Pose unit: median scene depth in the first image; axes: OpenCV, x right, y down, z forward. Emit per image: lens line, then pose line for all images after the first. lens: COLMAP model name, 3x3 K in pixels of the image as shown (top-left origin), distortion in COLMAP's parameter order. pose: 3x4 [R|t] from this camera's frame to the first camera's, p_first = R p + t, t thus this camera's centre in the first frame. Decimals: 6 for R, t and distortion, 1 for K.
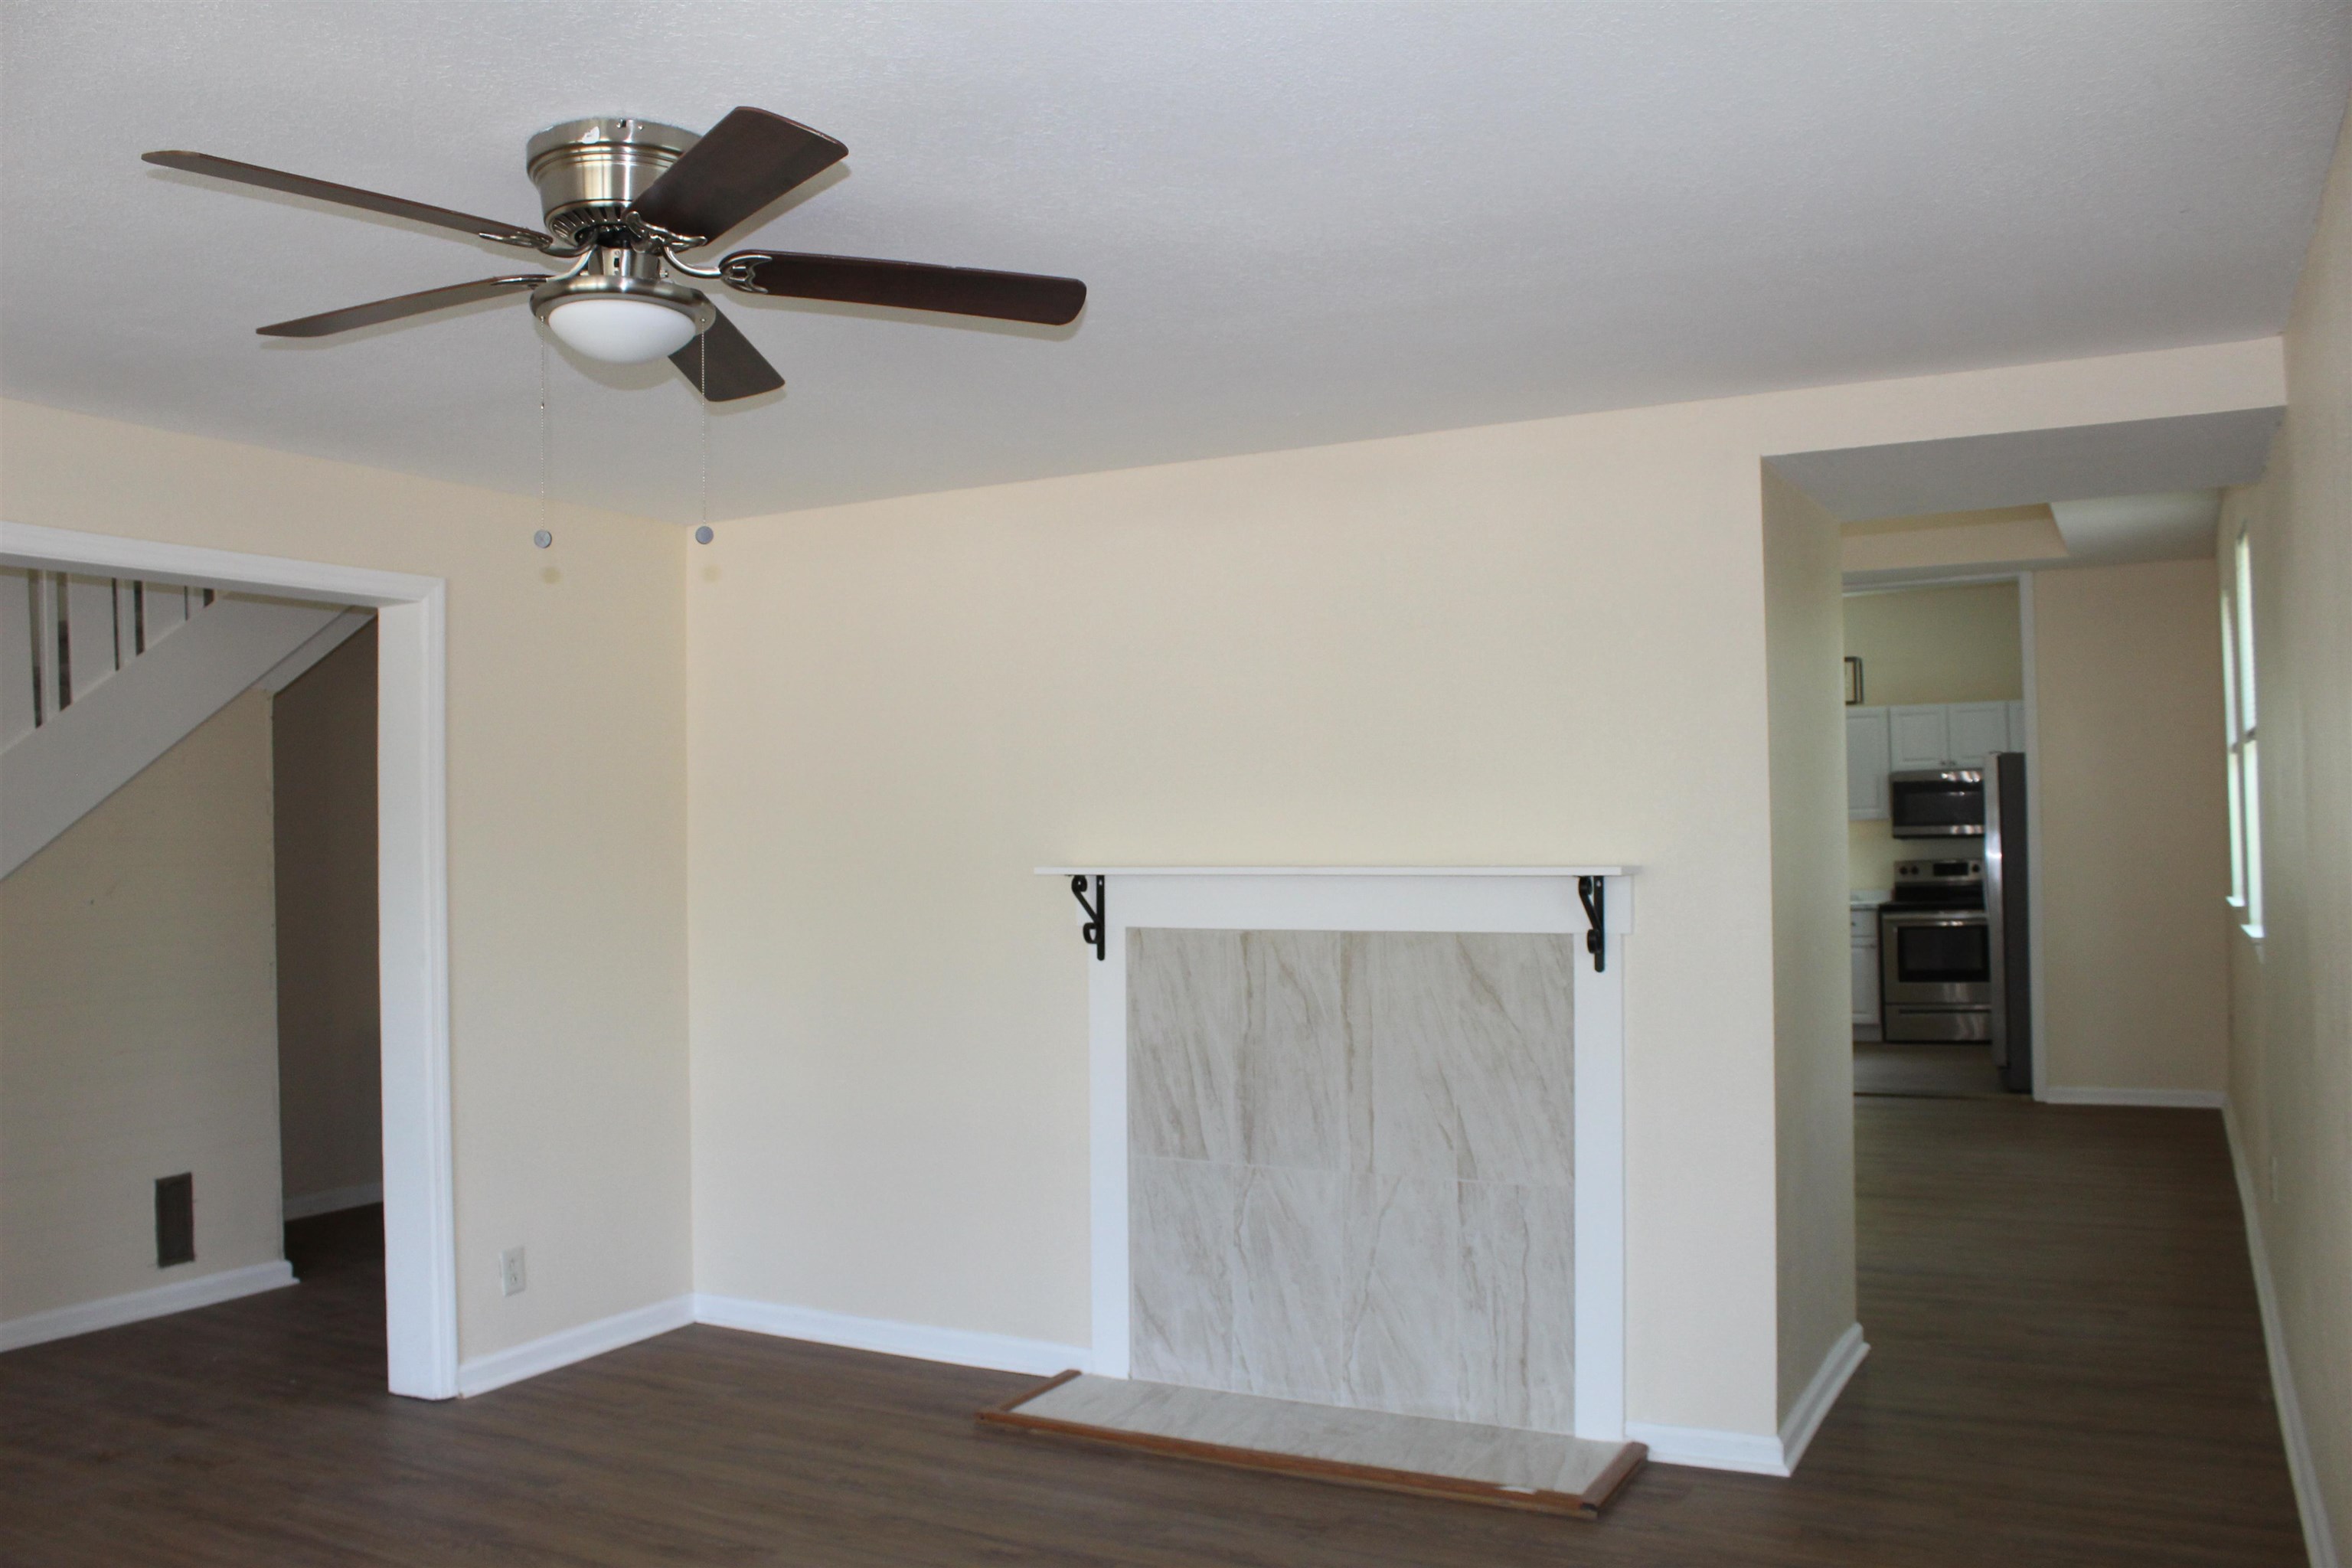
lens RADIAL K [[1944.5, 0, 1156.0], [0, 1944.5, 791.7], [0, 0, 1]] dist [-0.155966, 0.125072]
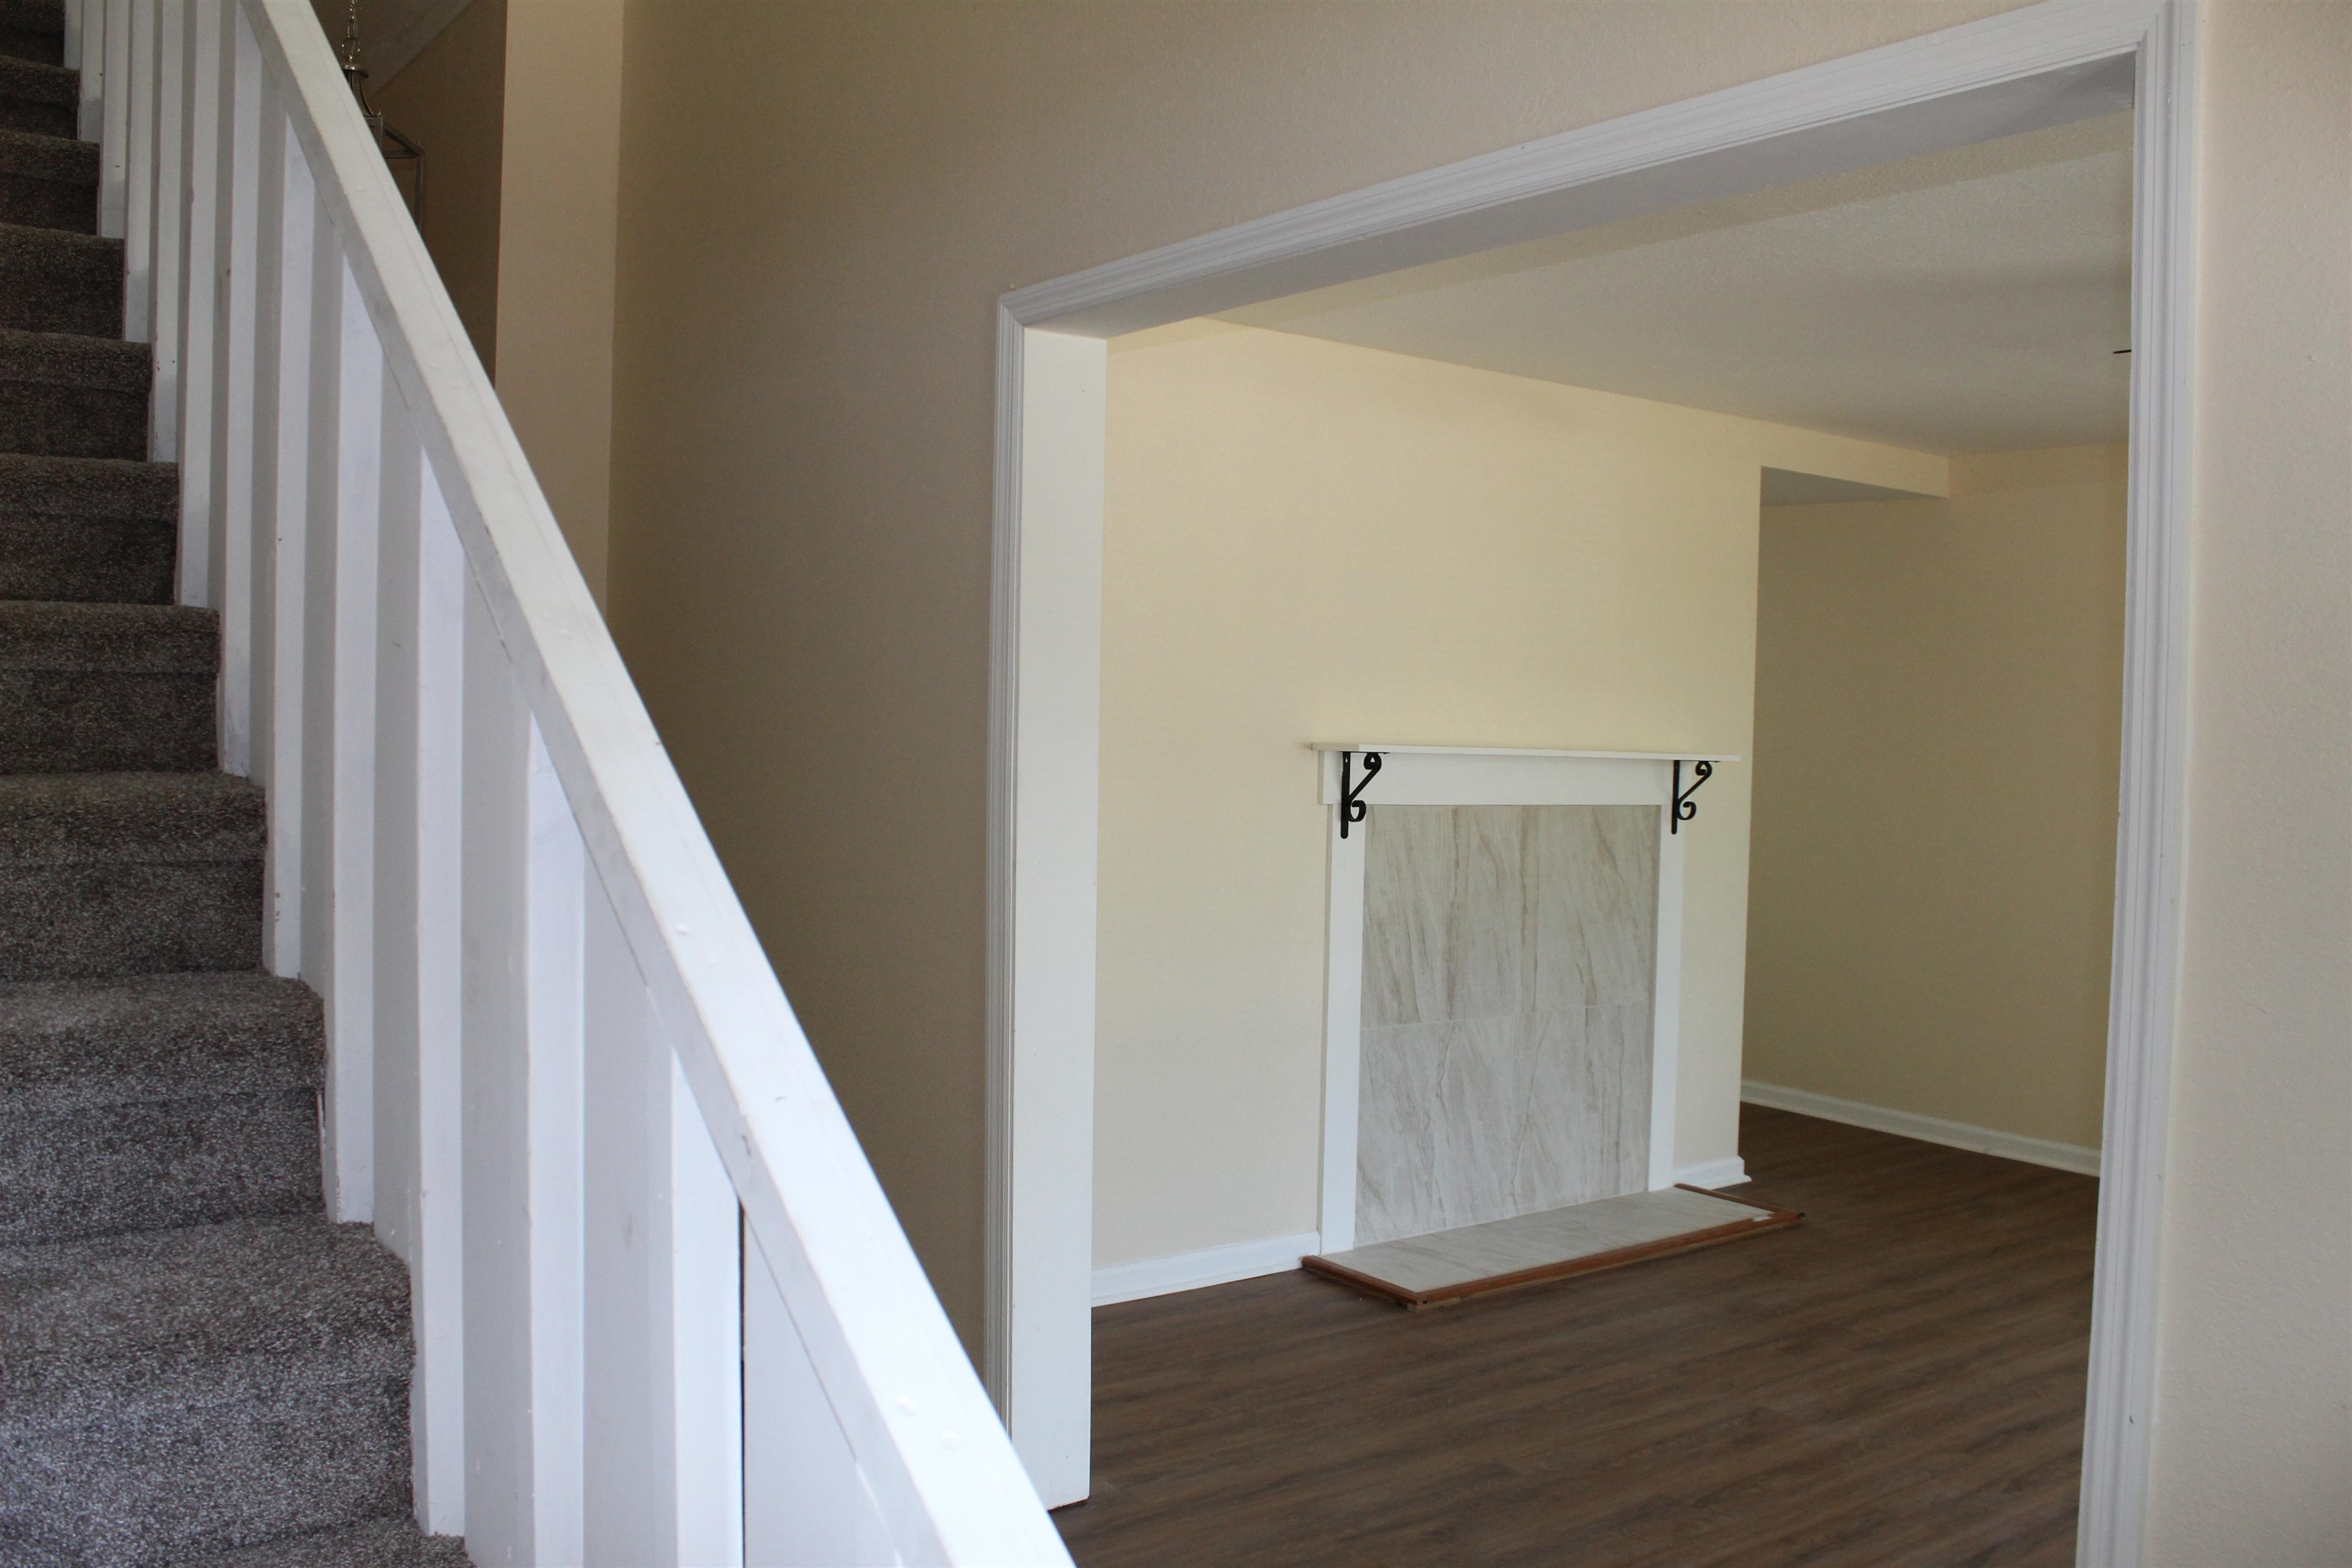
lens RADIAL K [[1944.5, 0, 1182.8], [0, 1944.5, 795.8], [0, 0, 1]] dist [-0.155966, 0.125072]
pose [[0.419560, -0.007934, 0.907693, -1.025206], [-0.054457, 0.997941, 0.033895, 0.038478], [-0.906092, -0.063651, 0.418264, 0.703046]]
